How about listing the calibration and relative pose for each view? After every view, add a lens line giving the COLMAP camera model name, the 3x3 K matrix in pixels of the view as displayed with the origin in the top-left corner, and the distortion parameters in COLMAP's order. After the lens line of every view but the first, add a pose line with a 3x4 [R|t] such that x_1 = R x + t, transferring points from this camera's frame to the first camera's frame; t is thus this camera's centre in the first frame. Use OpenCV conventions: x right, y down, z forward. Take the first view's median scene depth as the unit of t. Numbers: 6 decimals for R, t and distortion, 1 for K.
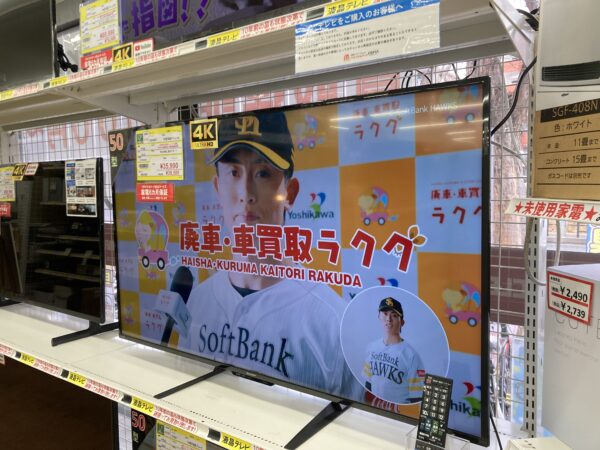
lens RADIAL K [[490.5, 0, 300.2], [0, 490.5, 222.8], [0, 0, 1]] dist [0.047274, -0.022723]
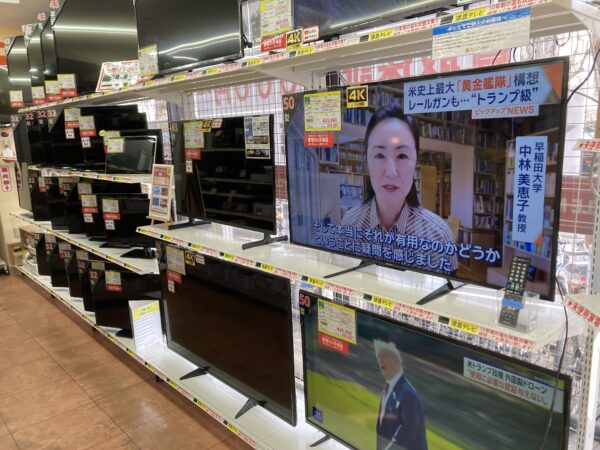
lens RADIAL K [[490.5, 0, 299.2], [0, 490.5, 227.5], [0, 0, 1]] dist [0.047274, -0.022723]
pose [[0.976332, 0.022371, -0.215115, -0.041254], [0.003245, 0.993009, 0.117995, 0.020977], [0.216251, -0.115900, 0.969434, -0.384662]]
